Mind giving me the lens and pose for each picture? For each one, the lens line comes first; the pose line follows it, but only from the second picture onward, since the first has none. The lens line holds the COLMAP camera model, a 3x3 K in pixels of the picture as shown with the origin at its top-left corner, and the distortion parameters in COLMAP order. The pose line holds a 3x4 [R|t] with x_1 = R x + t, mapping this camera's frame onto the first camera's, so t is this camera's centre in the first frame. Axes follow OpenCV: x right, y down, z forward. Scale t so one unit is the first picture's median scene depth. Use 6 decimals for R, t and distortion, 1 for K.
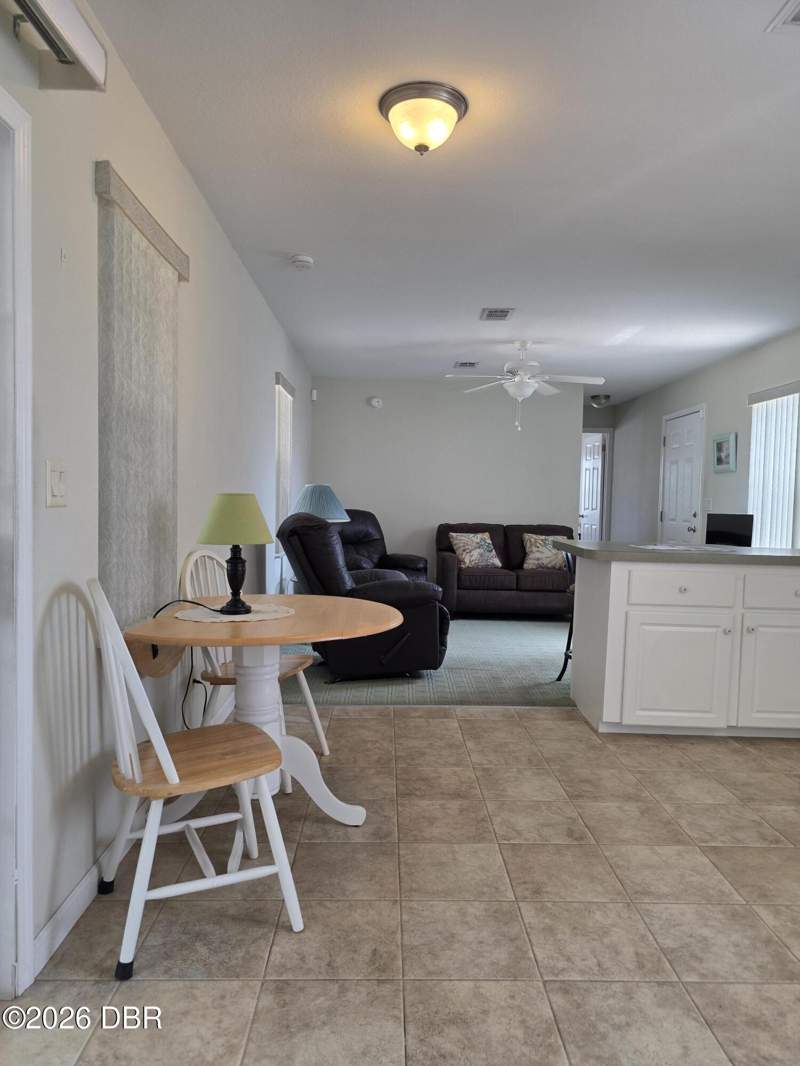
lens RADIAL K [[714.9, 0, 389.8], [0, 714.9, 534.4], [0, 0, 1]] dist [0.045975, -0.041484]
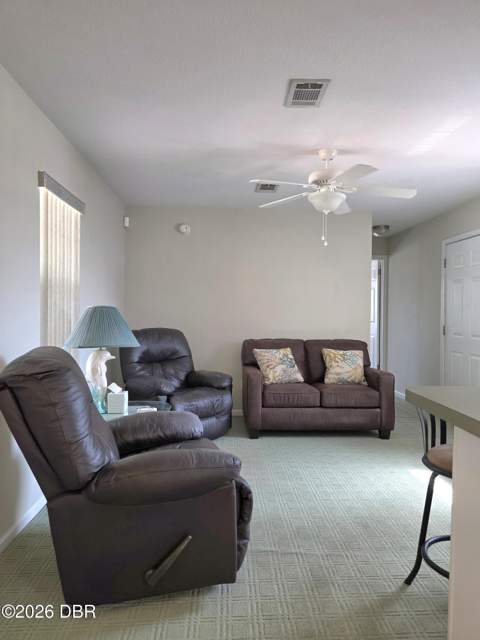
lens RADIAL K [[461.5, 0, 239.4], [0, 461.5, 311.1], [0, 0, 1]] dist [-0.039453, -0.000434]
pose [[0.998724, -0.011161, 0.049262, 0.030685], [0.013626, 0.998657, -0.049990, -0.025288], [-0.048638, 0.050597, 0.997534, 0.331091]]
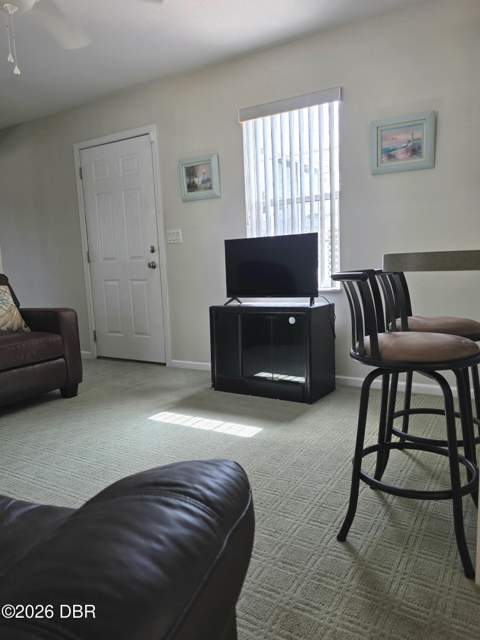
lens RADIAL K [[487.1, 0, 240.0], [0, 487.1, 320.0], [0, 0, 1]] dist [0.063199, -0.077206]
pose [[0.535944, -0.146837, 0.831386, -0.051005], [0.093688, 0.989021, 0.114283, 0.000706], [-0.839039, 0.016642, 0.543816, 0.526774]]
